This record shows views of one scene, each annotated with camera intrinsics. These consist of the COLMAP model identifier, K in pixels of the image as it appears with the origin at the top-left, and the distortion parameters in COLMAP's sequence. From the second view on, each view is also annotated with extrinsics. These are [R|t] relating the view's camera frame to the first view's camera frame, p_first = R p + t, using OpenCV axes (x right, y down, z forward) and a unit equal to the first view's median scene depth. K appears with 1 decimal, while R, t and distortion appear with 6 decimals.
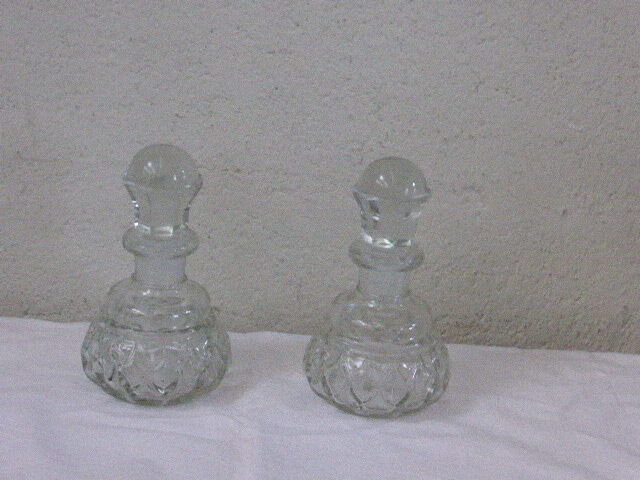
lens RADIAL K [[1393.7, 0, 320.0], [0, 1393.7, 240.0], [0, 0, 1]] dist [0.417628, -5.961038]
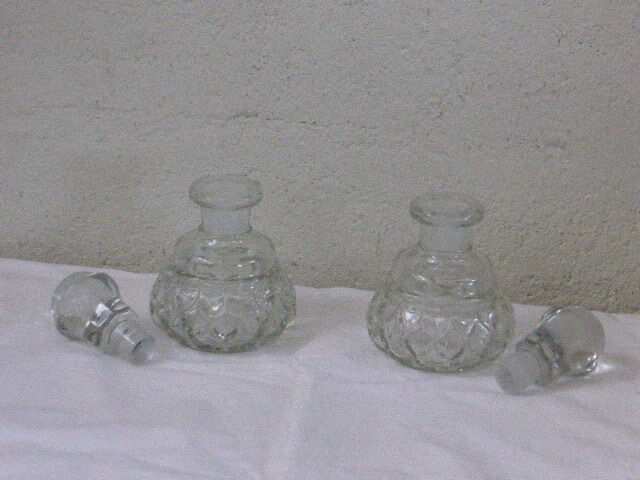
lens RADIAL K [[1930.1, 0, 320.0], [0, 1930.1, 240.0], [0, 0, 1]] dist [0.561217, -11.560724]
pose [[0.991095, 0.022692, -0.131211, 0.138660], [-0.020007, 0.999563, 0.021744, 0.003277], [0.131648, -0.018925, 0.991116, -0.387743]]
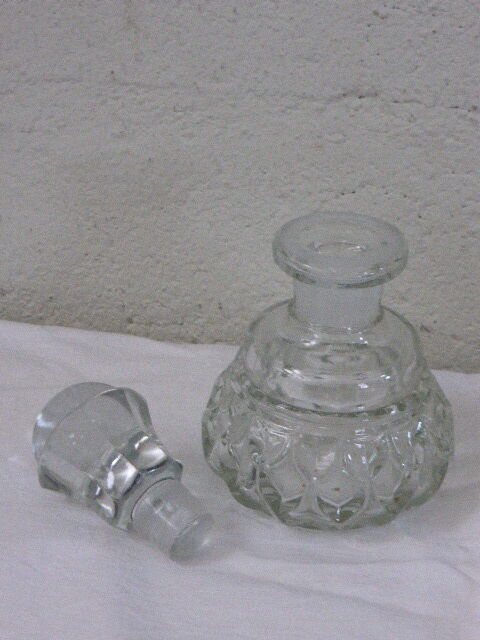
lens RADIAL K [[1393.7, 0, 240.0], [0, 1393.7, 320.0], [0, 0, 1]] dist [0.417628, -5.961038]
pose [[0.983160, 0.047243, -0.176533, -0.052722], [-0.021233, 0.988995, 0.146419, -0.050778], [0.181507, -0.140205, 0.973344, 0.439326]]
